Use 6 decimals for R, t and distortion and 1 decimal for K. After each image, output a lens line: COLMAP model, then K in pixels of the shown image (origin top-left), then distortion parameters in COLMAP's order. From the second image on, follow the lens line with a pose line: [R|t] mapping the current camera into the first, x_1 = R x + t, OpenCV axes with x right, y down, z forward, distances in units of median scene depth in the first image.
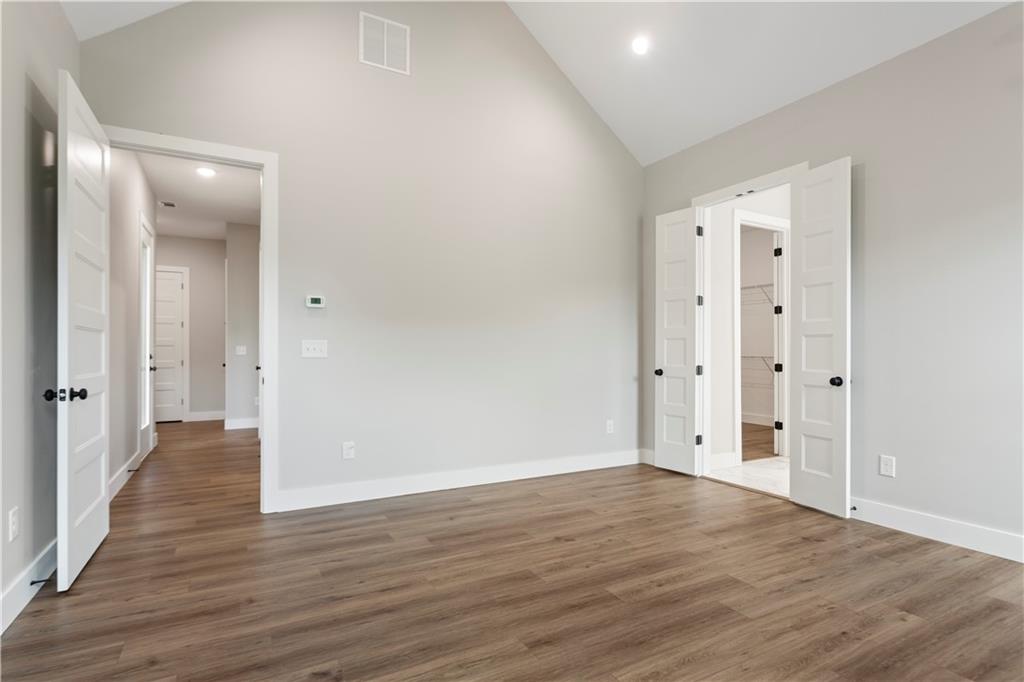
lens RADIAL K [[507.2, 0, 513.4], [0, 507.2, 358.2], [0, 0, 1]] dist [0.002282, 0.000255]
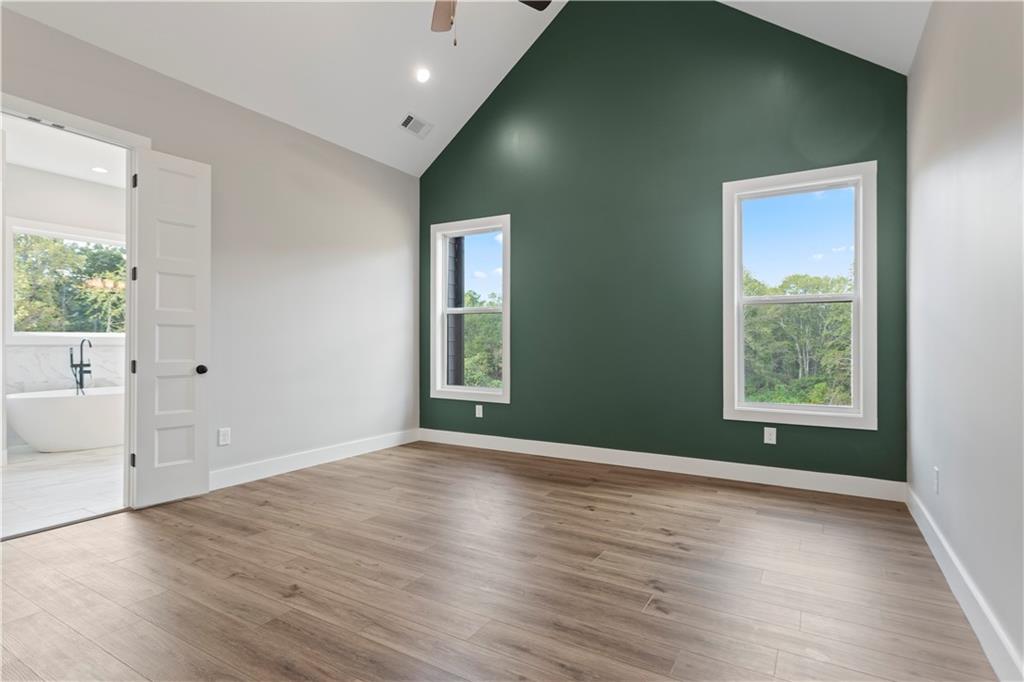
lens RADIAL K [[526.2, 0, 512.0], [0, 526.2, 341.0], [0, 0, 1]] dist [0.000779, 0.000192]
pose [[-0.505465, 0.006577, 0.862822, -0.766854], [0.006422, 0.999972, -0.003861, -0.006140], [-0.862823, 0.003590, -0.505493, 1.161974]]
